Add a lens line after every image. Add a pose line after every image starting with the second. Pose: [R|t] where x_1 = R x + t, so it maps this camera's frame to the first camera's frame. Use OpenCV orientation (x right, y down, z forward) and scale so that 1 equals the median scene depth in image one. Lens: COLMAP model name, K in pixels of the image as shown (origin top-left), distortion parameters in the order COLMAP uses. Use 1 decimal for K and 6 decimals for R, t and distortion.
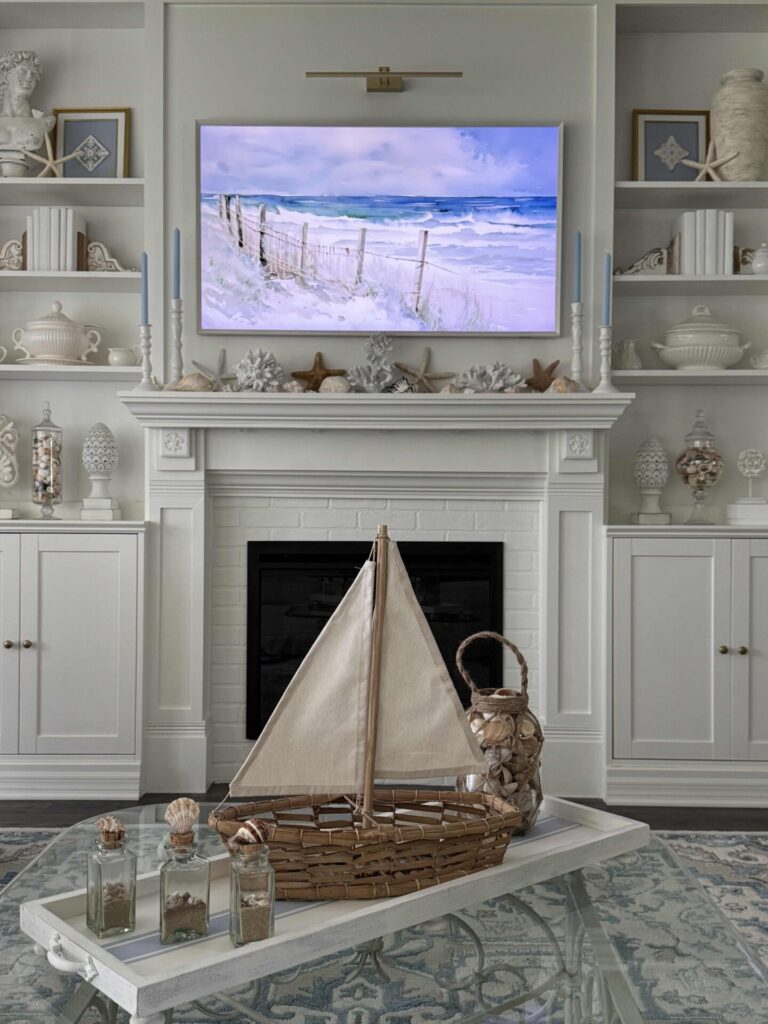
lens RADIAL K [[971.5, 0, 384.0], [0, 971.5, 512.0], [0, 0, 1]] dist [0.166554, -0.350098]
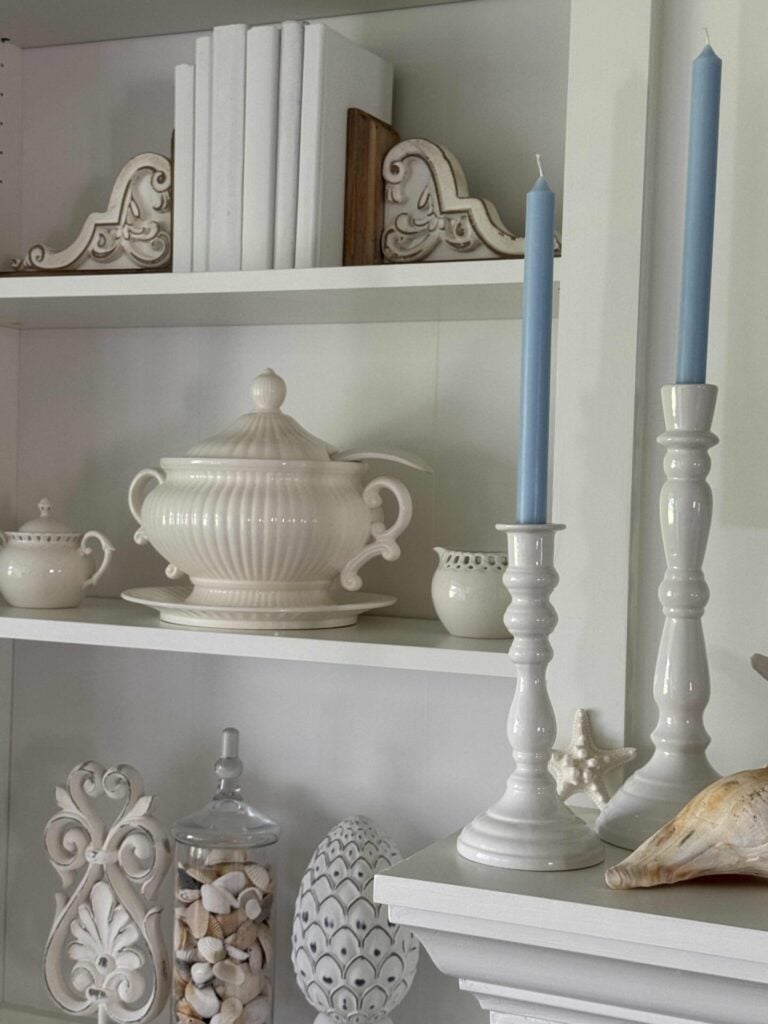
lens RADIAL K [[1570.1, 0, 384.0], [0, 1570.1, 512.0], [0, 0, 1]] dist [0.130533, 0.053439]
pose [[0.905238, 0.025763, -0.424124, -0.123054], [-0.029142, 0.999574, -0.001483, -0.182635], [0.423905, 0.013702, 0.905603, 0.649937]]
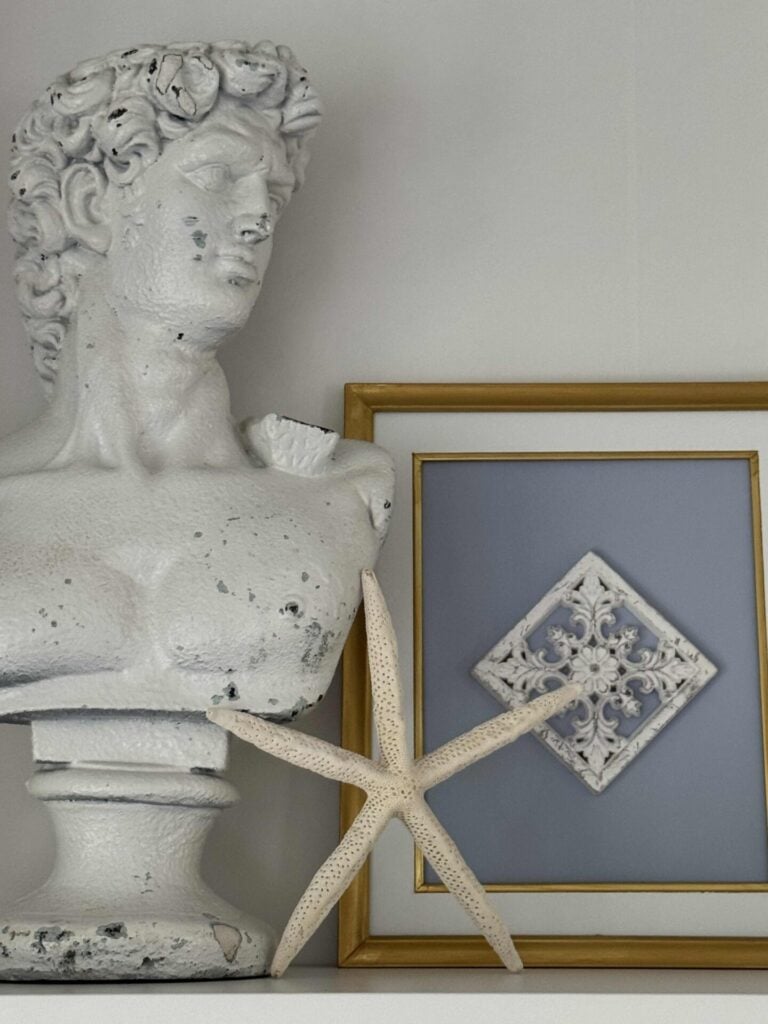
lens RADIAL K [[2023.0, 0, 384.0], [0, 2023.0, 512.0], [0, 0, 1]] dist [0.111811, 0.140008]
pose [[0.999938, -0.005322, 0.009814, -0.355937], [0.007132, 0.980835, -0.194712, -0.348360], [-0.008590, 0.194770, 0.980811, 0.734306]]
